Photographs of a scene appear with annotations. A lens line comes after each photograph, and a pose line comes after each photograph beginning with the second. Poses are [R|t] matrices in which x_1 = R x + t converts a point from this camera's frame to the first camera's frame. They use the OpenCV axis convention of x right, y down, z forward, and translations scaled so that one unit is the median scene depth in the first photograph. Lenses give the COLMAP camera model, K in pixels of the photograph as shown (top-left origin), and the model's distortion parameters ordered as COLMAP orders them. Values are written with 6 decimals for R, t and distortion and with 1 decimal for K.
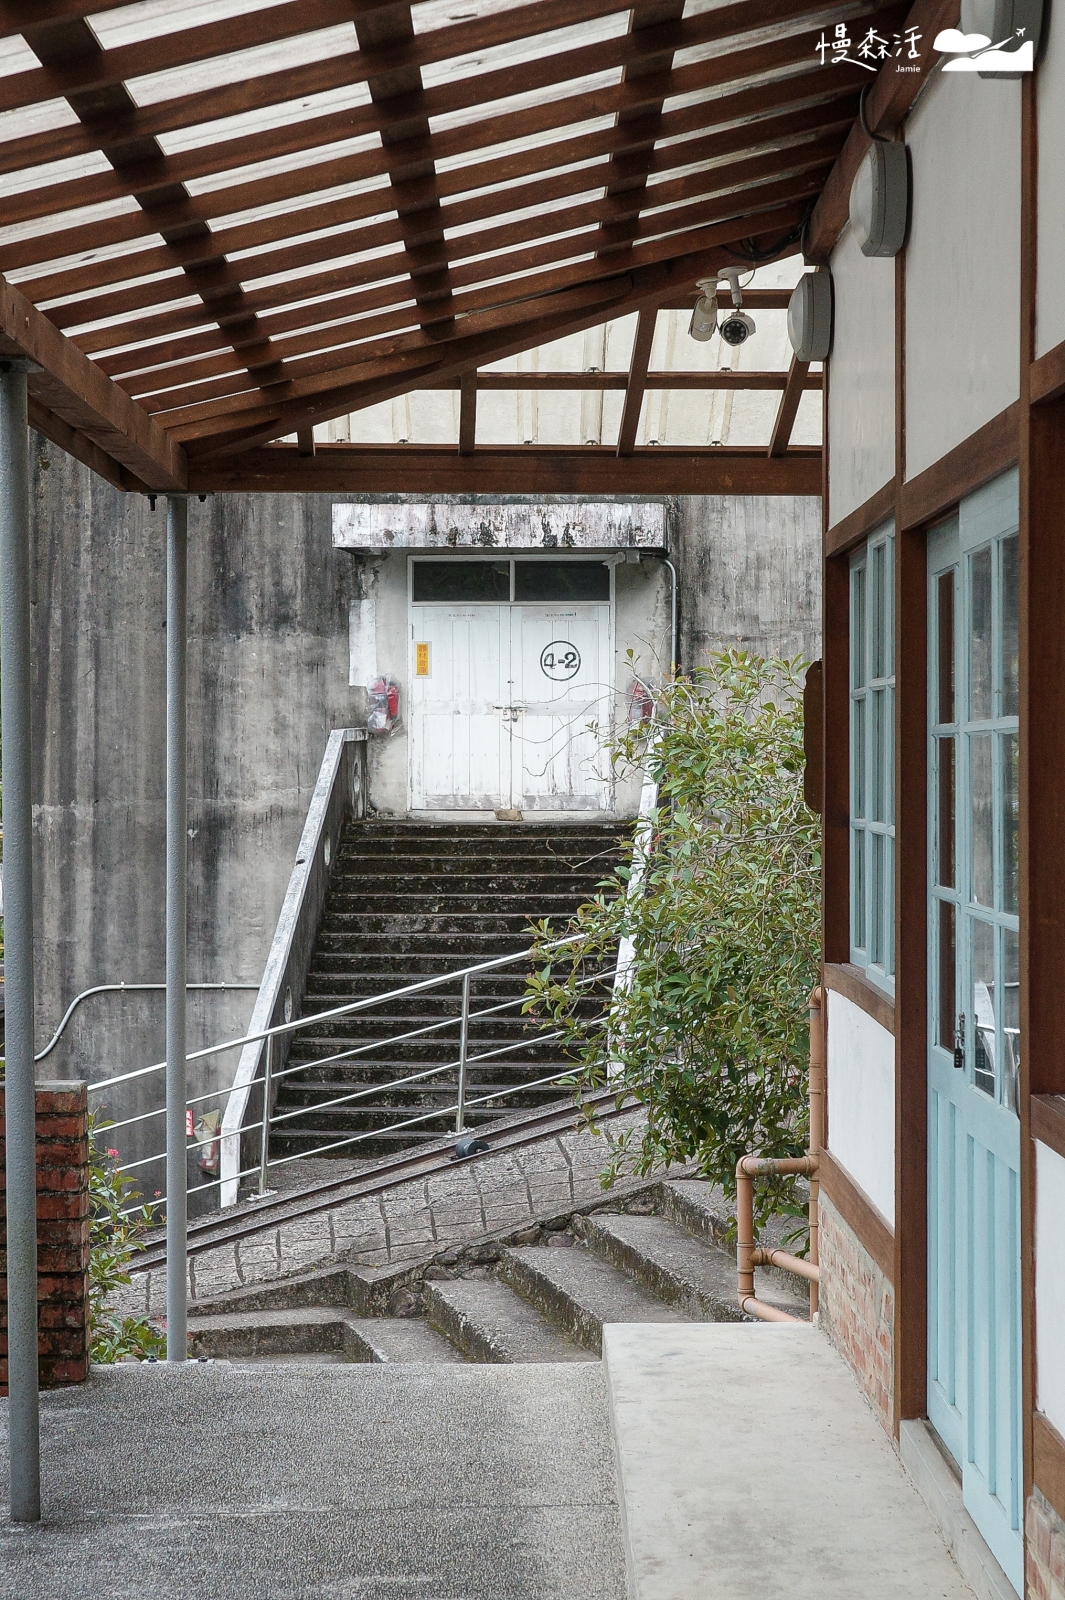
lens RADIAL K [[3122.3, 0, 530.6], [0, 3122.3, 800.6], [0, 0, 1]] dist [0.055380, 0.000000]
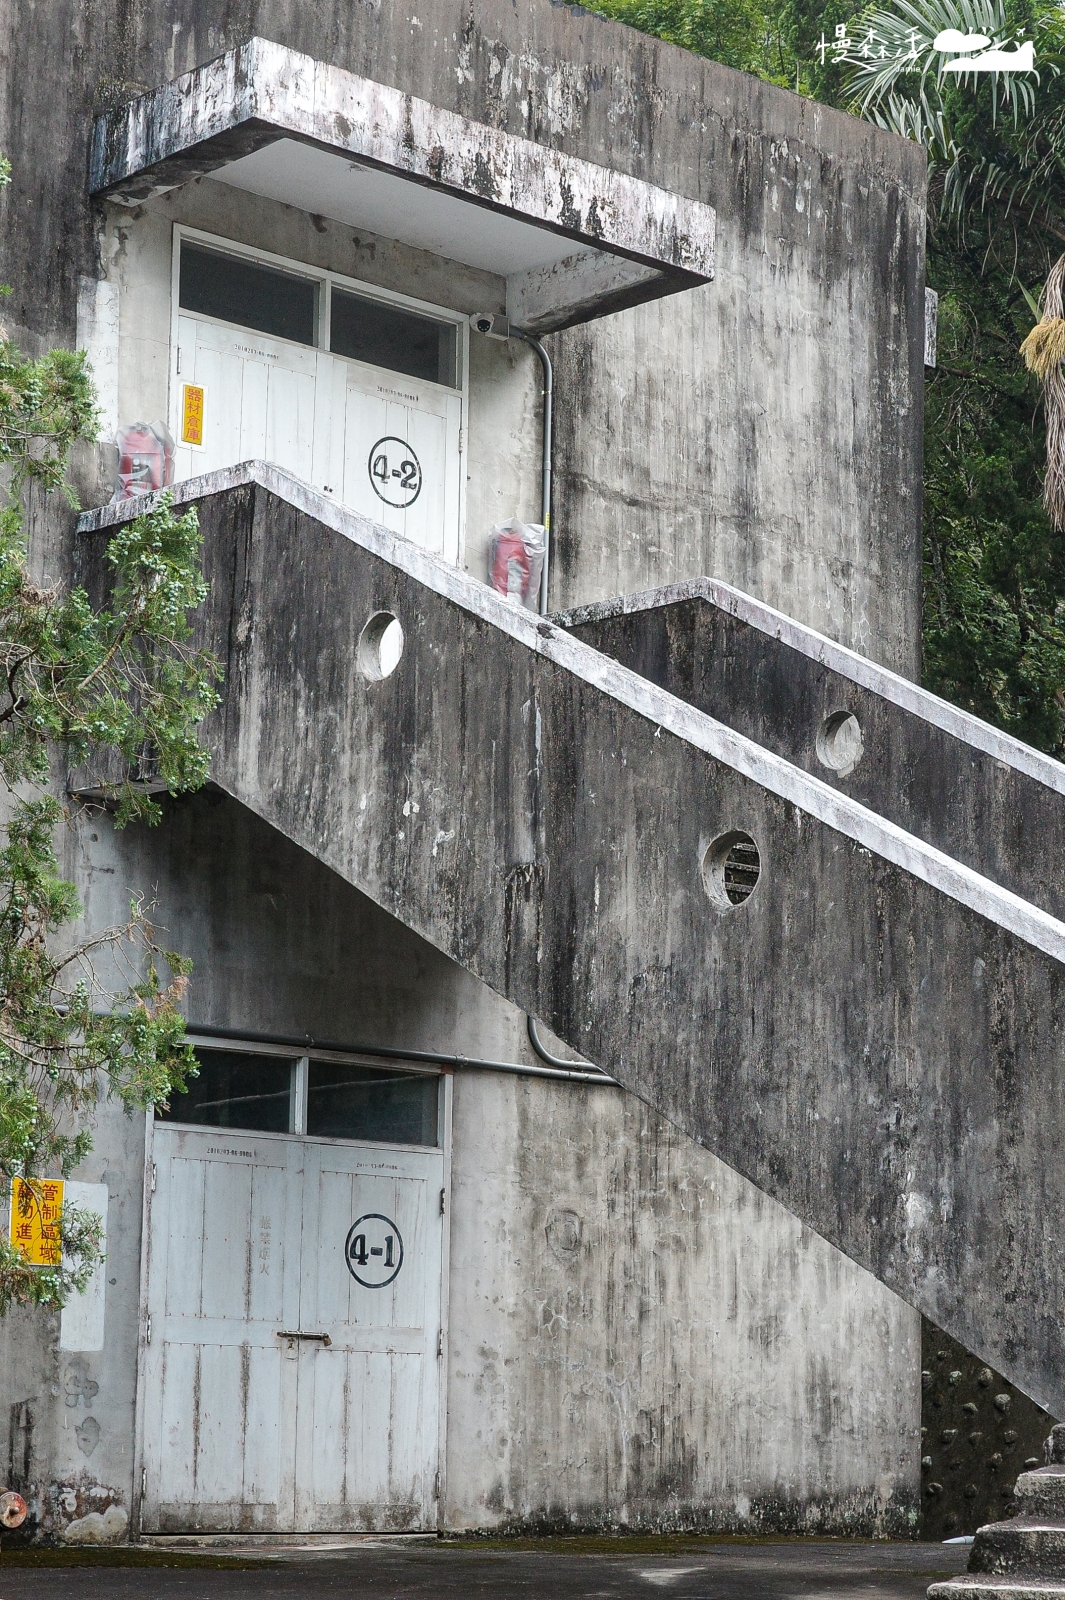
lens RADIAL K [[3122.3, 0, 533.7], [0, 3122.3, 802.0], [0, 0, 1]] dist [0.055380, 0.000000]
pose [[0.717159, 0.144703, 0.681721, -0.347255], [-0.021252, 0.982292, -0.186145, 0.117529], [-0.696585, 0.119007, 0.707535, 0.594177]]
